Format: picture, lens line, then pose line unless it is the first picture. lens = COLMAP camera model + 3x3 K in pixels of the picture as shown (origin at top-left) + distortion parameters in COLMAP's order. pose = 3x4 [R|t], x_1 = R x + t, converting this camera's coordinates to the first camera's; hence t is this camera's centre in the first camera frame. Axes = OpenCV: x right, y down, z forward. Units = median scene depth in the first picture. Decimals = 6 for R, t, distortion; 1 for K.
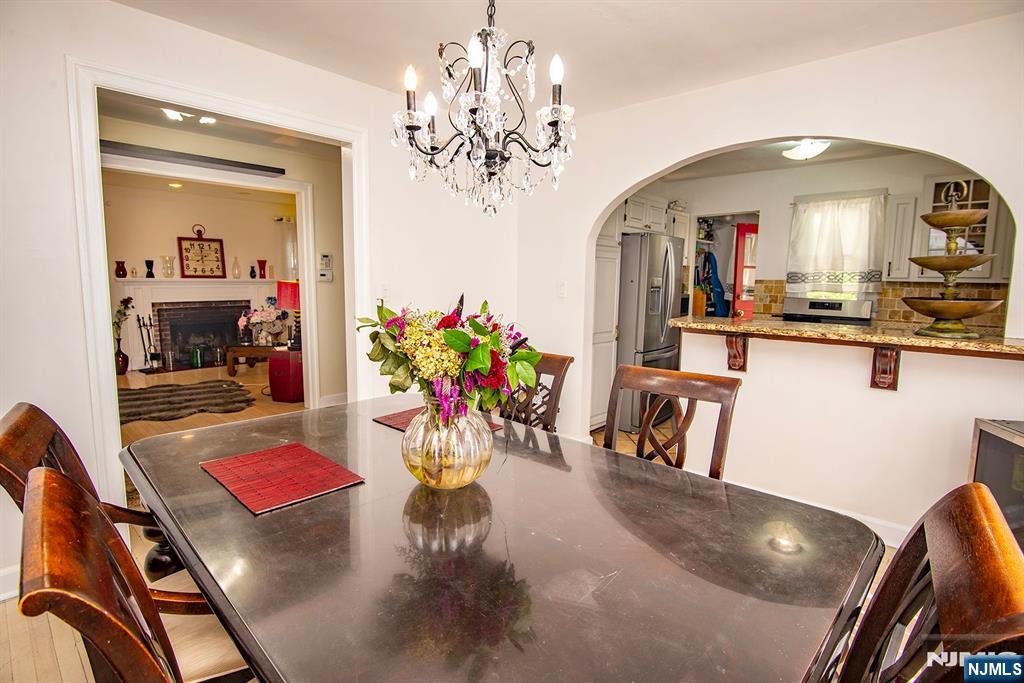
lens RADIAL K [[499.8, 0, 512.0], [0, 499.8, 341.5], [0, 0, 1]] dist [-0.003303, -0.000647]
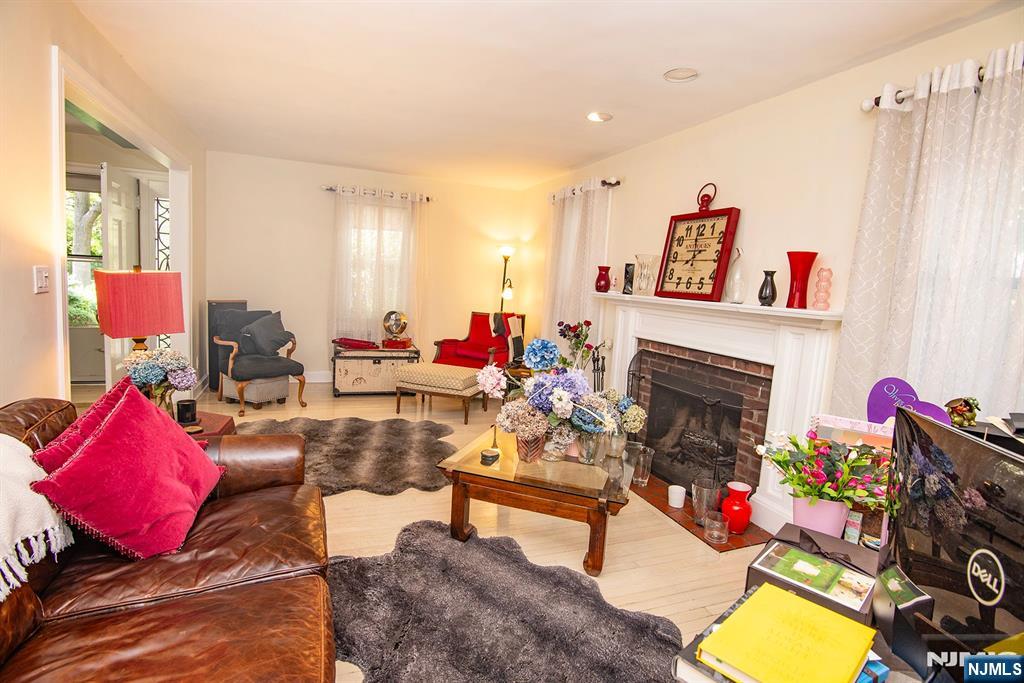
lens RADIAL K [[499.8, 0, 512.0], [0, 499.8, 341.5], [0, 0, 1]] dist [-0.003303, -0.000647]
pose [[-0.431199, 0.063946, -0.899988, -0.132709], [-0.189144, 0.968915, 0.159465, -0.134880], [0.882209, 0.238988, -0.405700, 1.078771]]
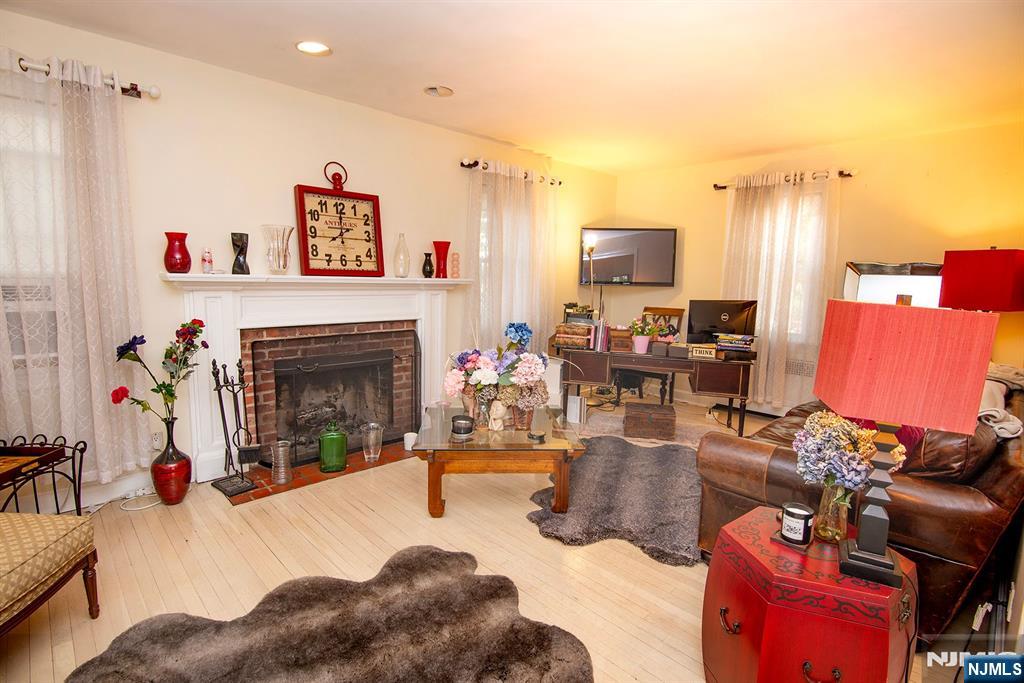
lens RADIAL K [[499.8, 0, 512.0], [0, 499.8, 341.5], [0, 0, 1]] dist [-0.003303, -0.000647]
pose [[0.998171, 0.017662, -0.057820, -0.439617], [-0.017759, 0.999842, -0.001166, -0.068629], [0.057790, 0.002190, 0.998326, 0.549254]]
